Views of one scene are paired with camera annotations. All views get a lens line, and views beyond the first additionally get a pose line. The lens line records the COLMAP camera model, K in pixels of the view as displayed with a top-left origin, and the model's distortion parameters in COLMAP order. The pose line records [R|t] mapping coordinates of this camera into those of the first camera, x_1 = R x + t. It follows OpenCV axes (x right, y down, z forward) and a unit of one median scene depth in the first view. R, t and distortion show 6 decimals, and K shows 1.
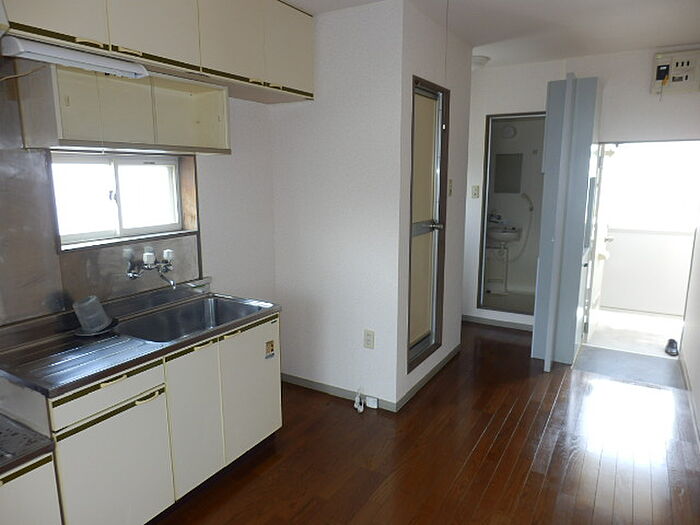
lens RADIAL K [[481.2, 0, 350.0], [0, 481.2, 265.6], [0, 0, 1]] dist [-0.019084, 0.012159]
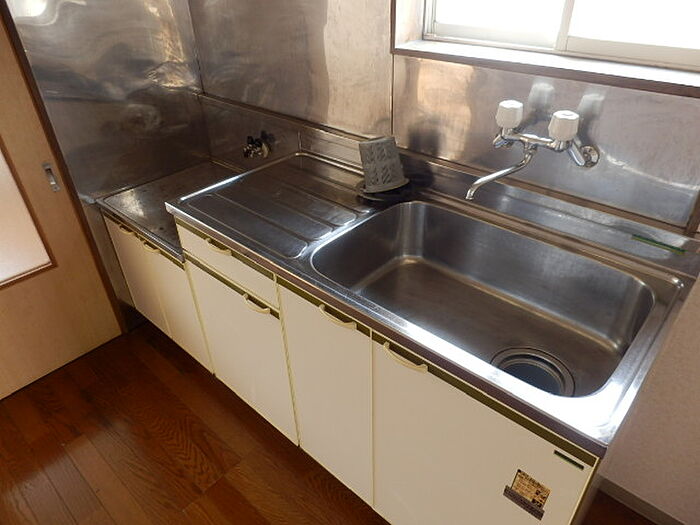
lens RADIAL K [[481.2, 0, 352.3], [0, 481.2, 261.9], [0, 0, 1]] dist [-0.019084, 0.012159]
pose [[-0.200315, 0.550780, -0.810256, 0.048562], [-0.163884, 0.796529, 0.581965, -0.152669], [0.965927, 0.249365, -0.069293, 1.004508]]
